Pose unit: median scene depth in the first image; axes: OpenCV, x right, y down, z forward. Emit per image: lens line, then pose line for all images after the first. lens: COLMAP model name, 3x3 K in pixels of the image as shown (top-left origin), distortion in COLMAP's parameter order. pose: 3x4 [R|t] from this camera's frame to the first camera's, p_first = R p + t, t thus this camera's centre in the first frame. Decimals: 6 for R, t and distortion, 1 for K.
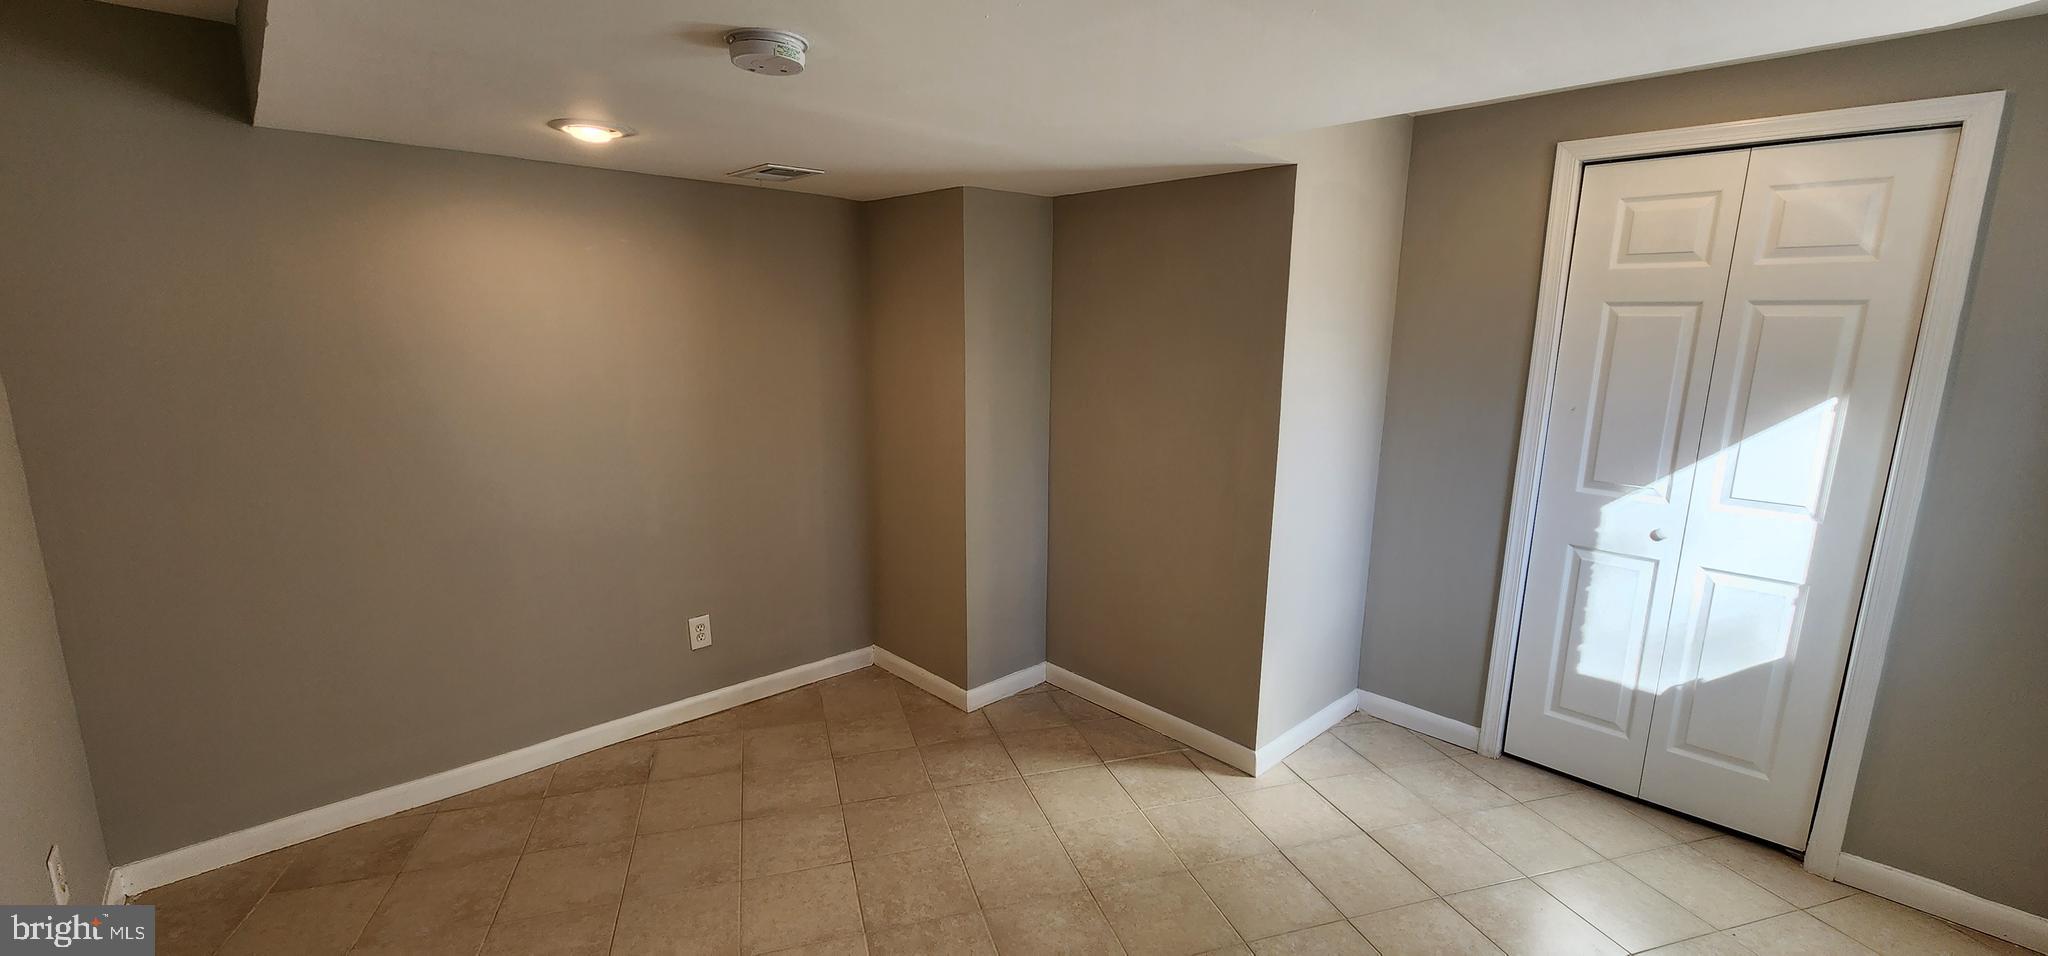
lens RADIAL K [[840.8, 0, 1017.7], [0, 840.8, 490.2], [0, 0, 1]] dist [0.001311, -0.000111]
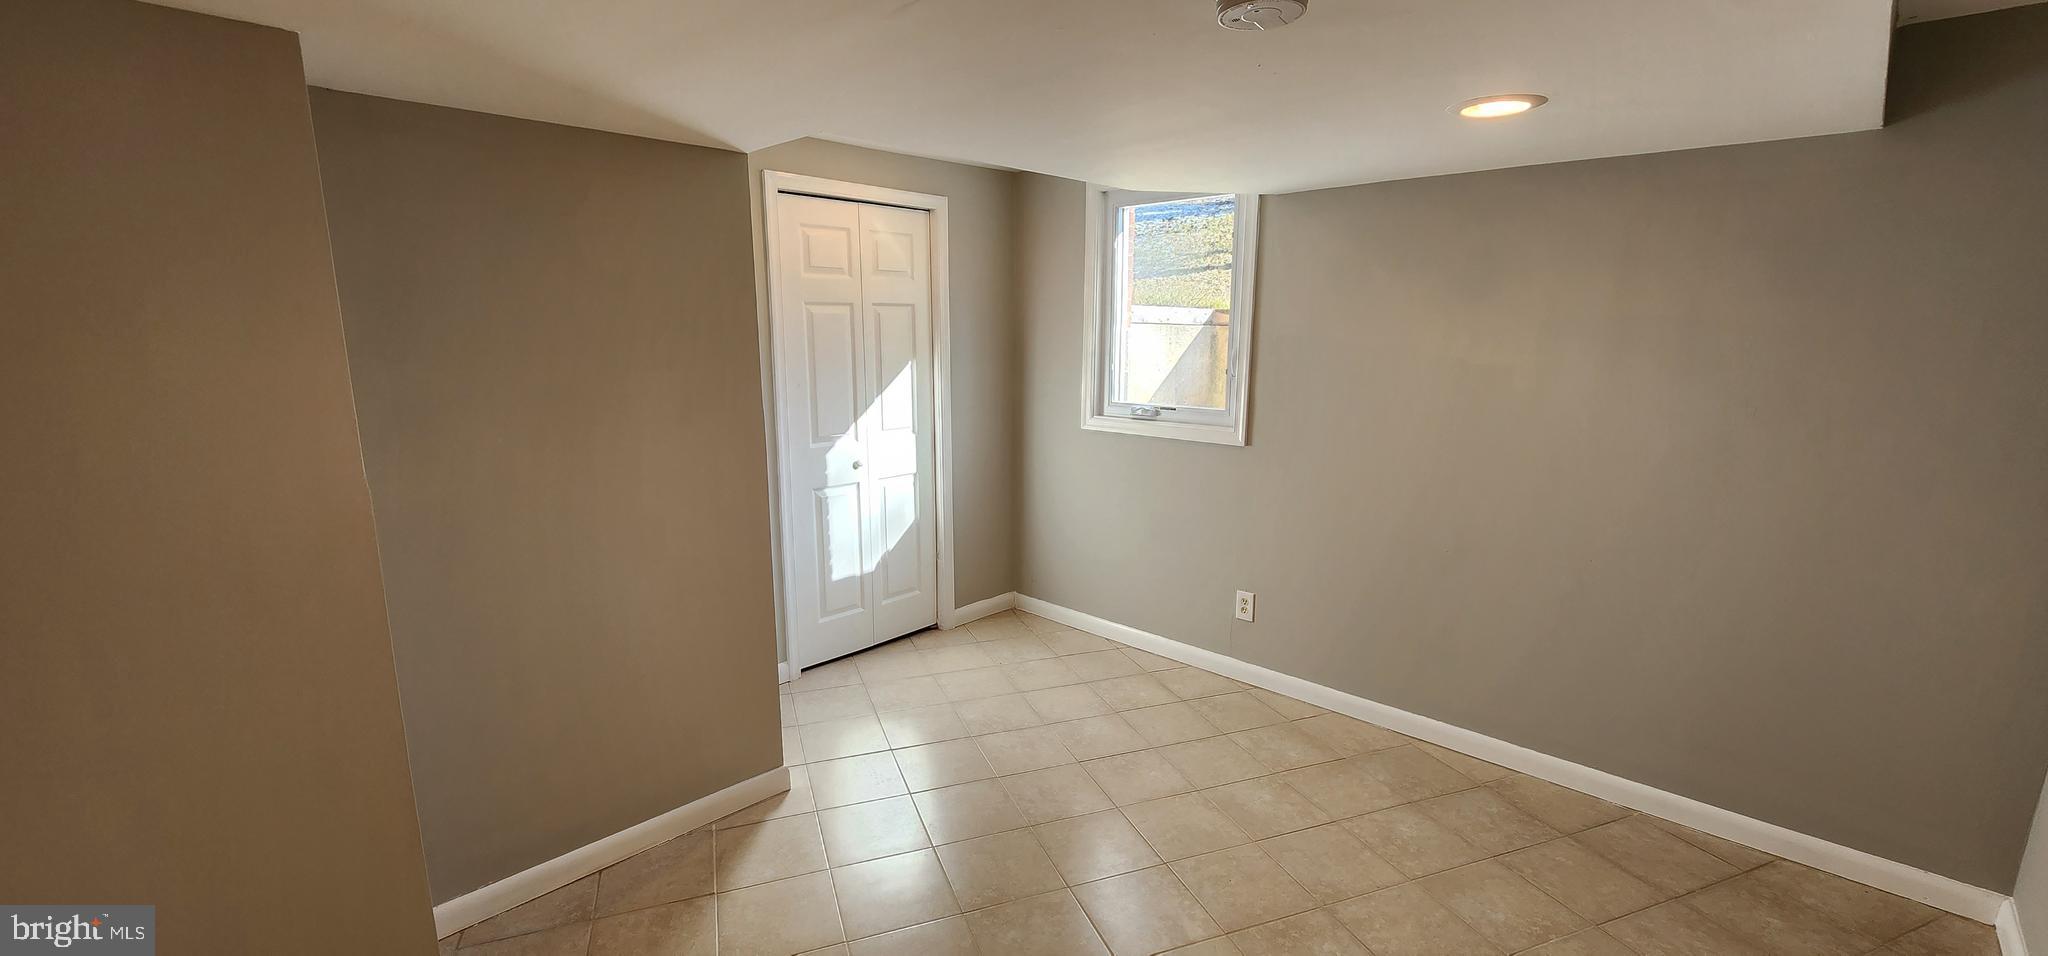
lens RADIAL K [[840.8, 0, 1017.7], [0, 840.8, 490.2], [0, 0, 1]] dist [0.001311, -0.000111]
pose [[-0.049142, -0.208996, 0.976681, -0.670966], [0.192923, 0.957461, 0.214590, -0.162190], [-0.979983, 0.198969, -0.006732, 0.754204]]
